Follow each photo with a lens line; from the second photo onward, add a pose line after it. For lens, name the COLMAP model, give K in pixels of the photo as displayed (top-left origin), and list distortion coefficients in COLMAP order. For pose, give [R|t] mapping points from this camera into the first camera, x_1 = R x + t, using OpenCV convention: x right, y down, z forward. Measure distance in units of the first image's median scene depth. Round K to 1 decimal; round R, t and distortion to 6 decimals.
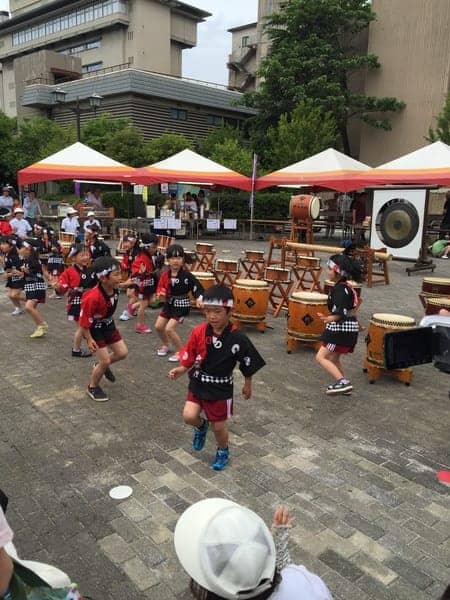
lens RADIAL K [[506.3, 0, 225.0], [0, 506.3, 300.0], [0, 0, 1]] dist [0.050562, -0.001844]
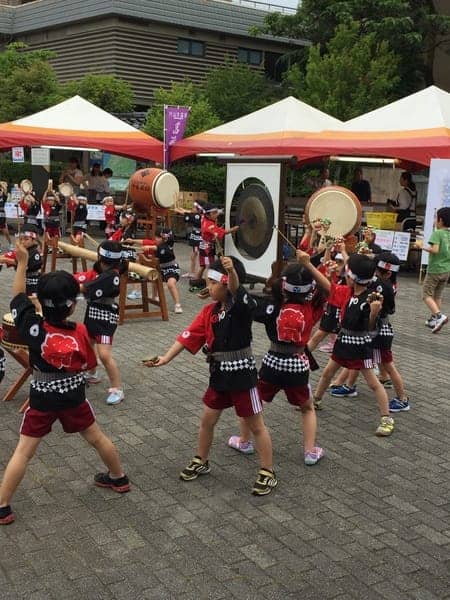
lens RADIAL K [[789.1, 0, 225.0], [0, 789.1, 300.0], [0, 0, 1]] dist [0.007296, 0.040043]
pose [[0.986479, 0.049670, -0.156180, 0.292090], [-0.056508, 0.997614, -0.039653, -0.012345], [0.153837, 0.047943, 0.986932, 0.063568]]
